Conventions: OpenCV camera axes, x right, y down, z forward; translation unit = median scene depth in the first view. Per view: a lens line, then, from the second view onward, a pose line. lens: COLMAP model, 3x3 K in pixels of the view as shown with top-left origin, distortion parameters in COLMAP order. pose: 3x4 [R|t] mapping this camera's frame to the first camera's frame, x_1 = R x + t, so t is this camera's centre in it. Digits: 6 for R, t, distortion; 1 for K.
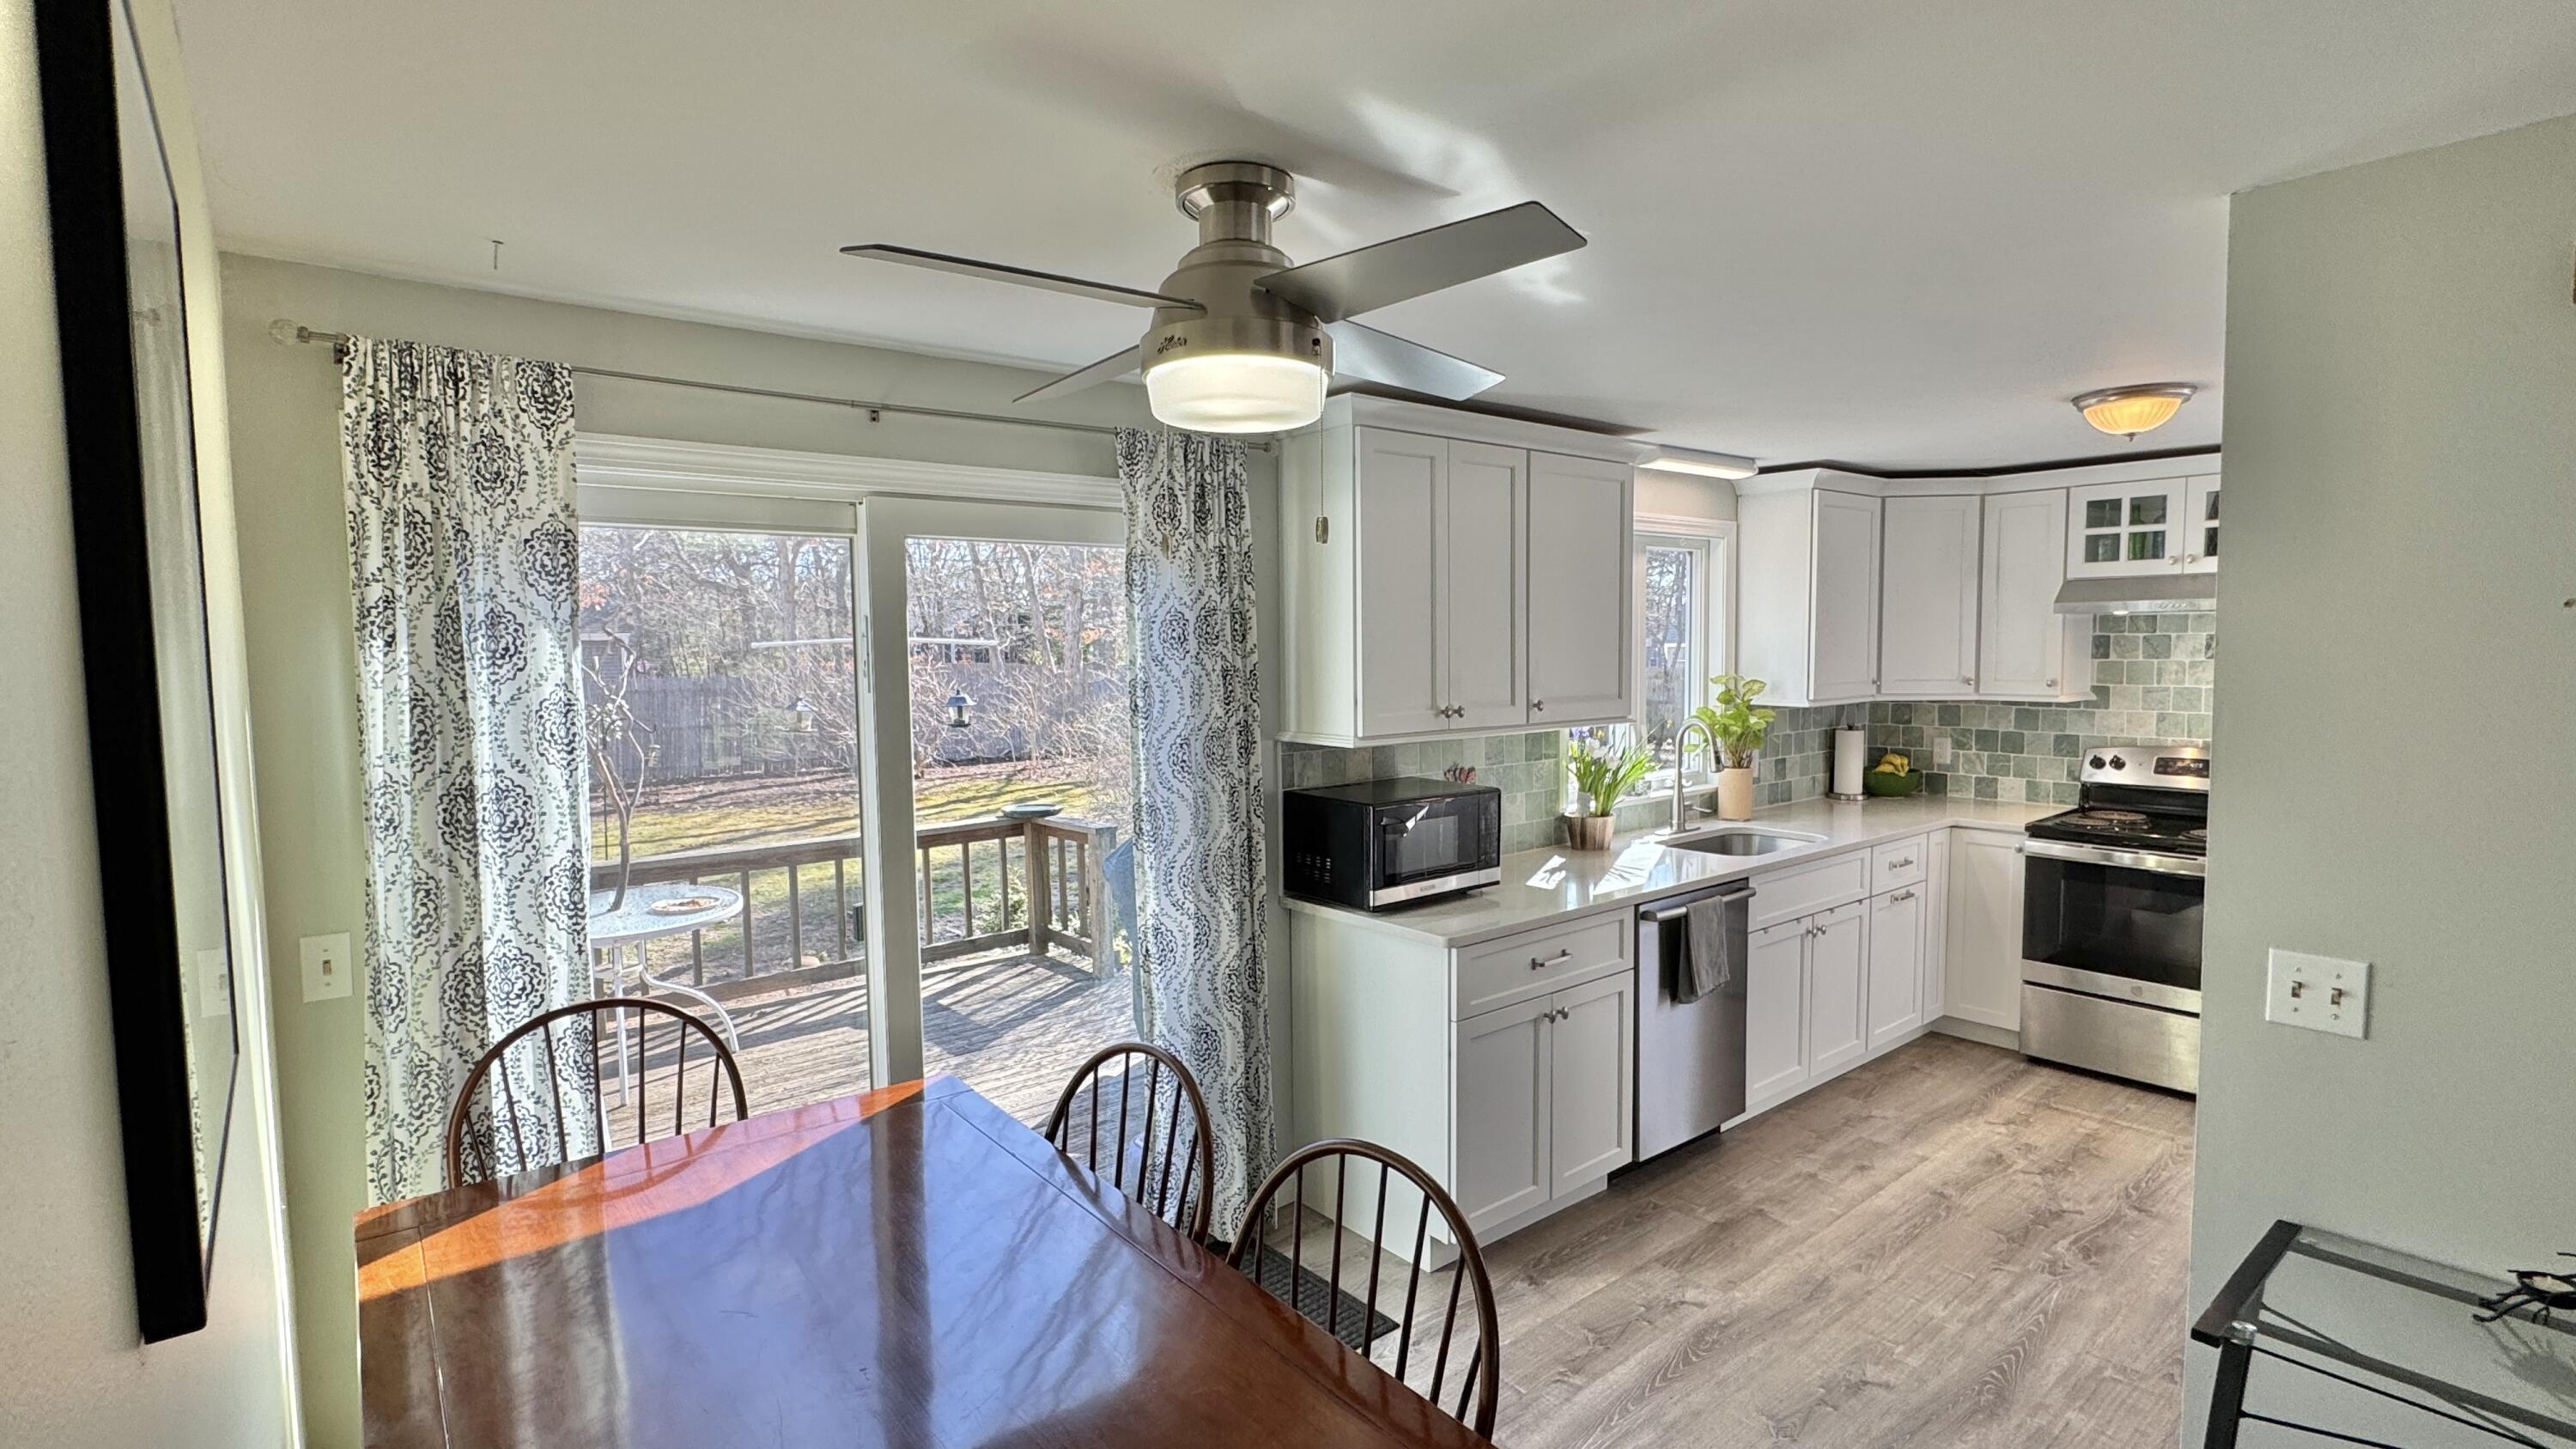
lens RADIAL K [[1213.8, 0, 1278.3], [0, 1213.8, 727.7], [0, 0, 1]] dist [-0.005581, 0.001587]
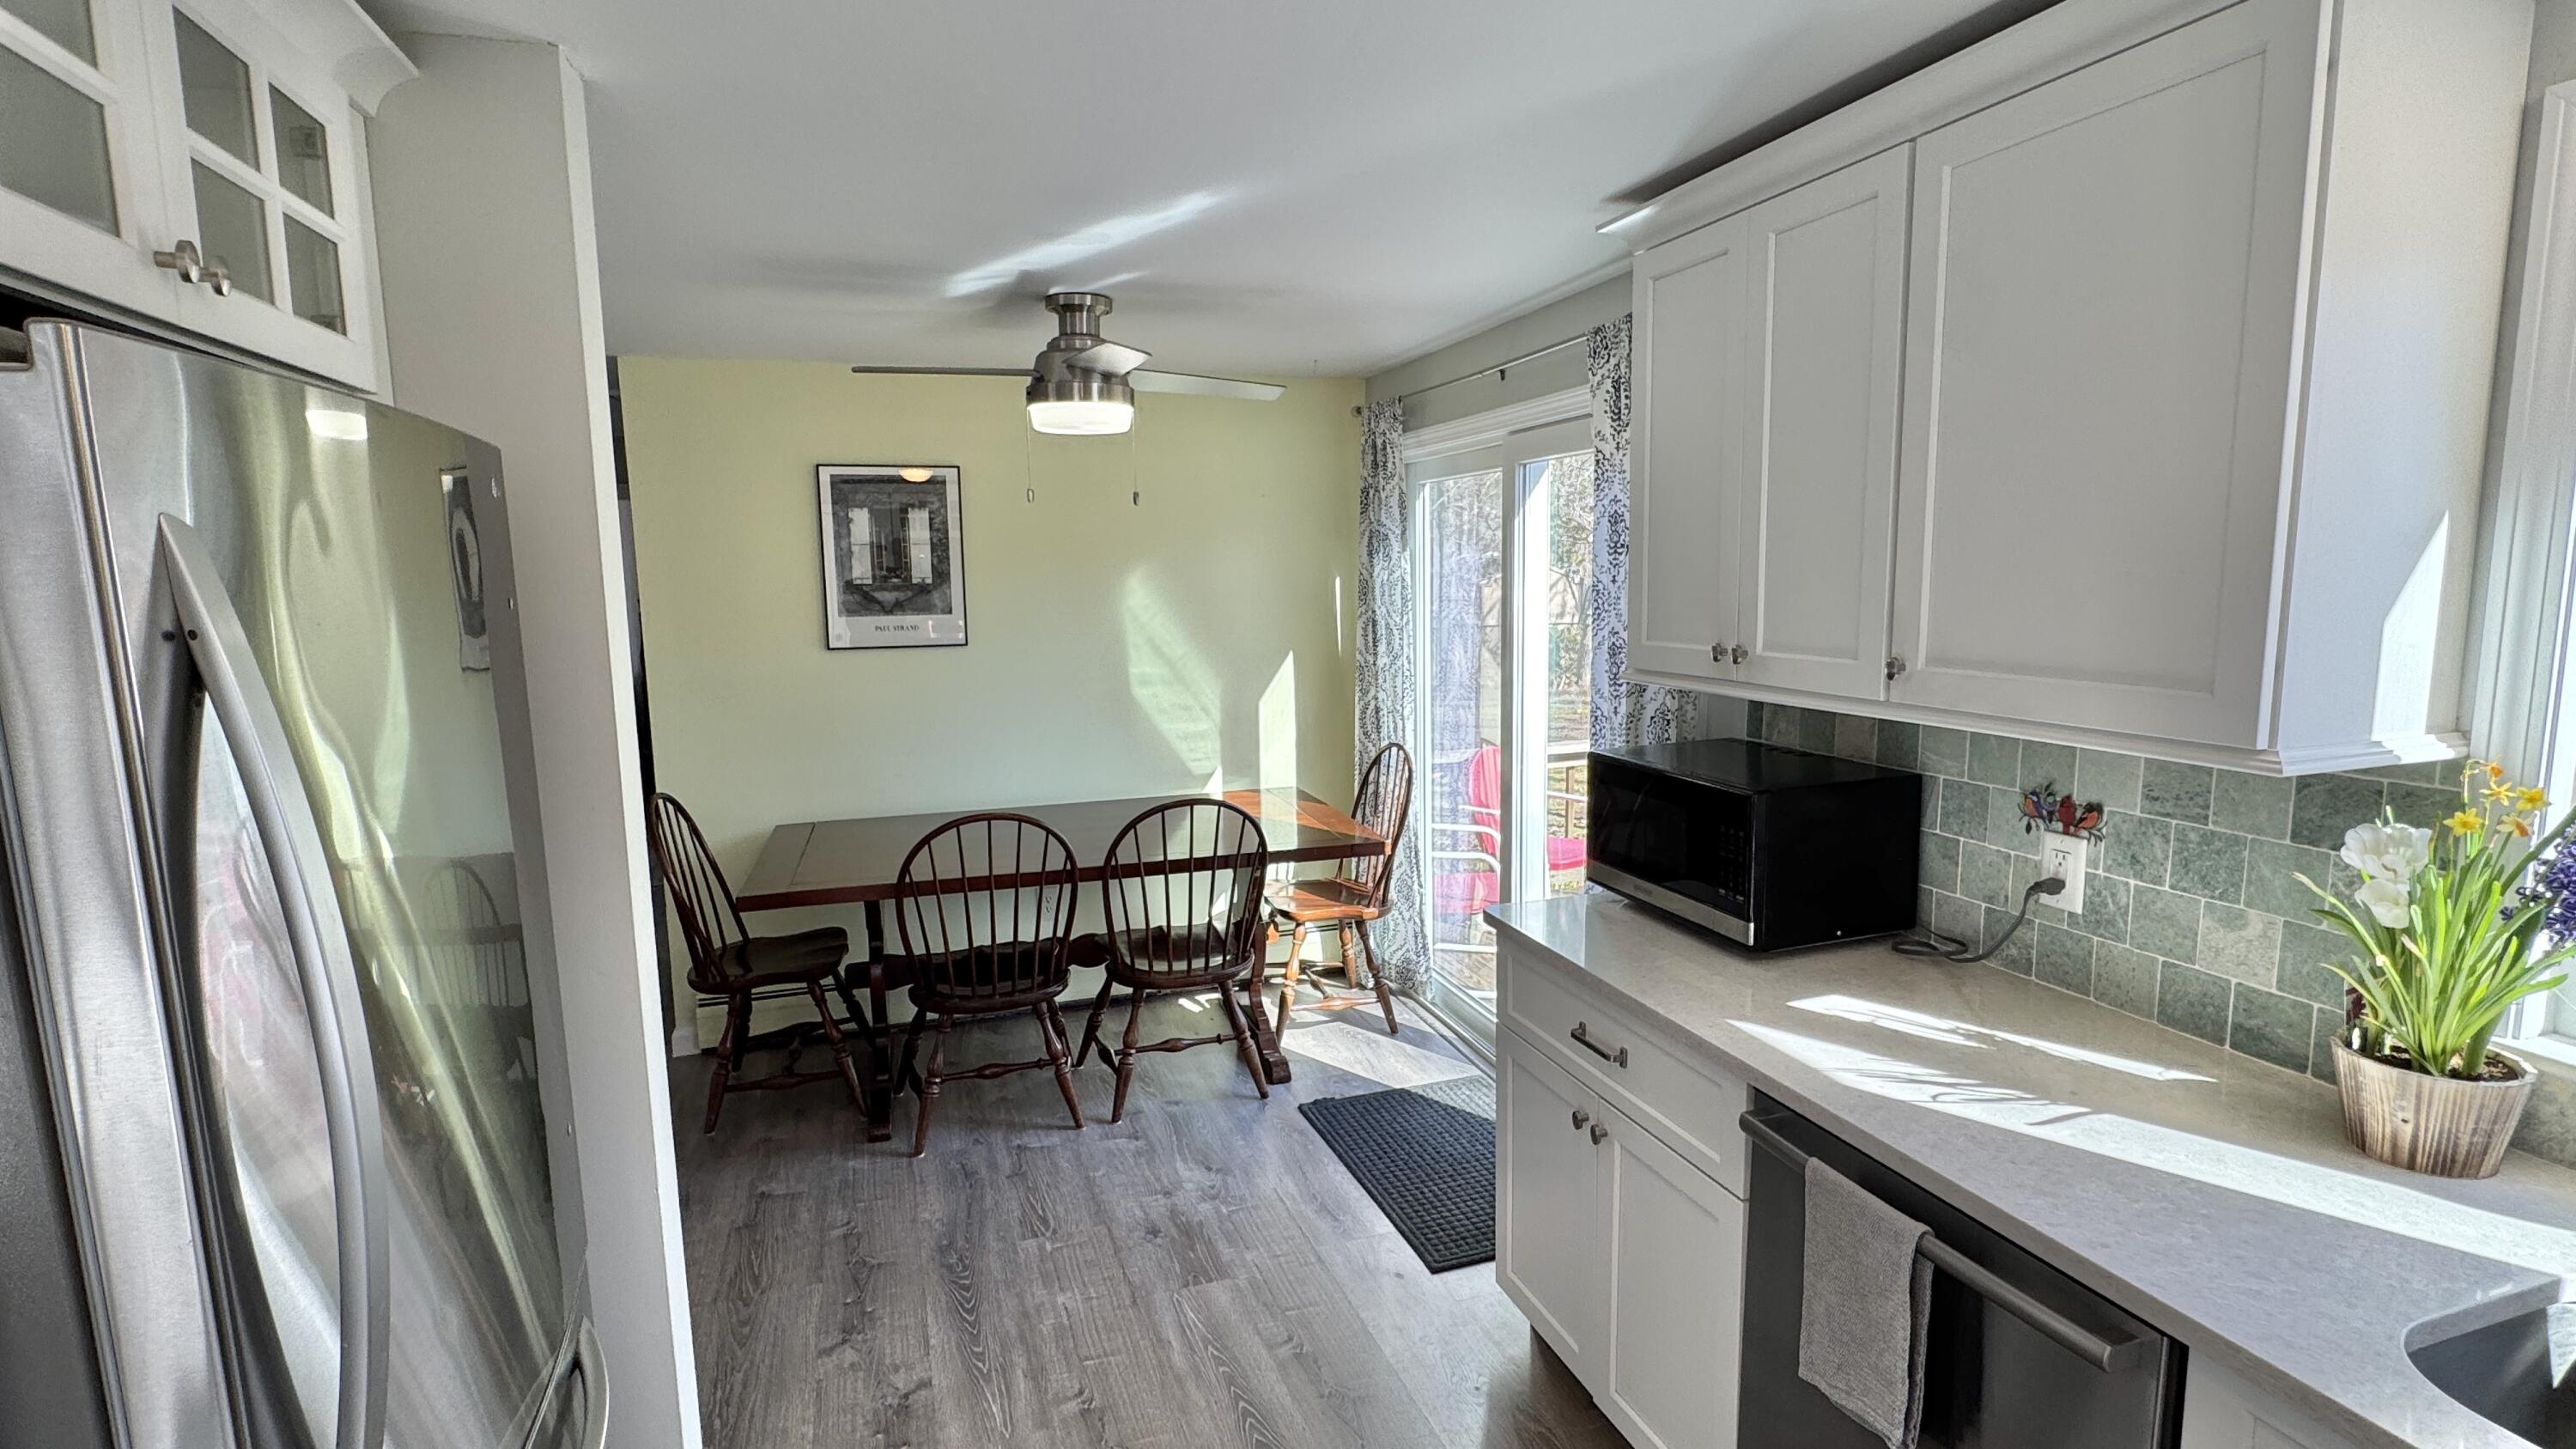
lens RADIAL K [[1213.8, 0, 1295.7], [0, 1213.8, 730.0], [0, 0, 1]] dist [-0.005581, 0.001587]
pose [[-0.353884, 0.146843, -0.923690, 0.593518], [-0.043361, 0.983960, 0.173037, -0.053589], [0.934284, 0.101287, -0.341840, 0.735105]]
